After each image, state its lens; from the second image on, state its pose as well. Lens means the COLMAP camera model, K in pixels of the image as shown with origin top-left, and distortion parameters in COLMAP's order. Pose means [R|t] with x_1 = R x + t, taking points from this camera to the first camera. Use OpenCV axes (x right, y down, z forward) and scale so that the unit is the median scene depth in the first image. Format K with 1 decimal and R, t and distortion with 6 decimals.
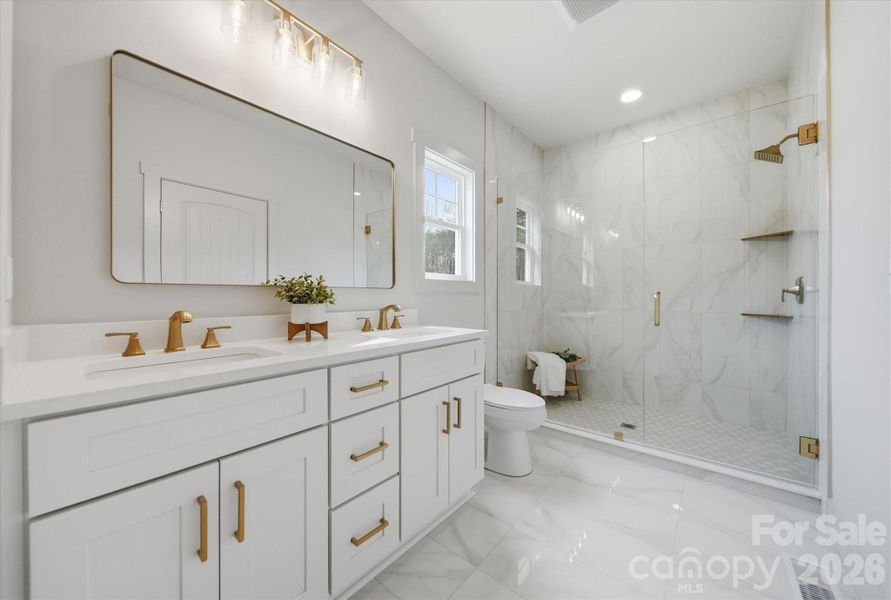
lens RADIAL K [[321.6, 0, 444.1], [0, 321.6, 292.5], [0, 0, 1]] dist [-0.001049, 0.000081]
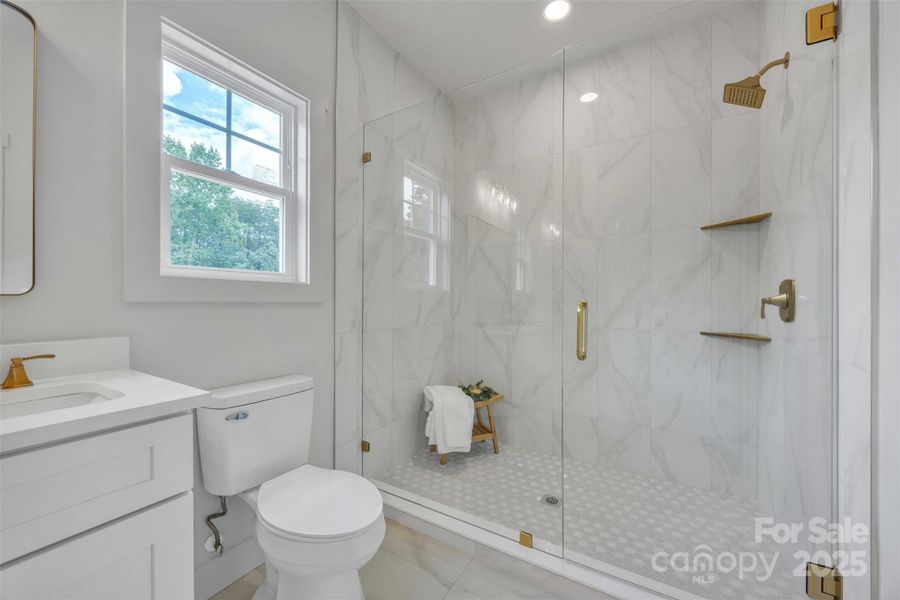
lens RADIAL K [[347.7, 0, 451.7], [0, 347.7, 298.8], [0, 0, 1]] dist [0.000667, -0.000068]
pose [[0.987995, 0.002968, 0.154455, 0.253550], [-0.002949, 0.999996, -0.000353, -0.005991], [-0.154455, -0.000107, 0.988000, 0.313965]]
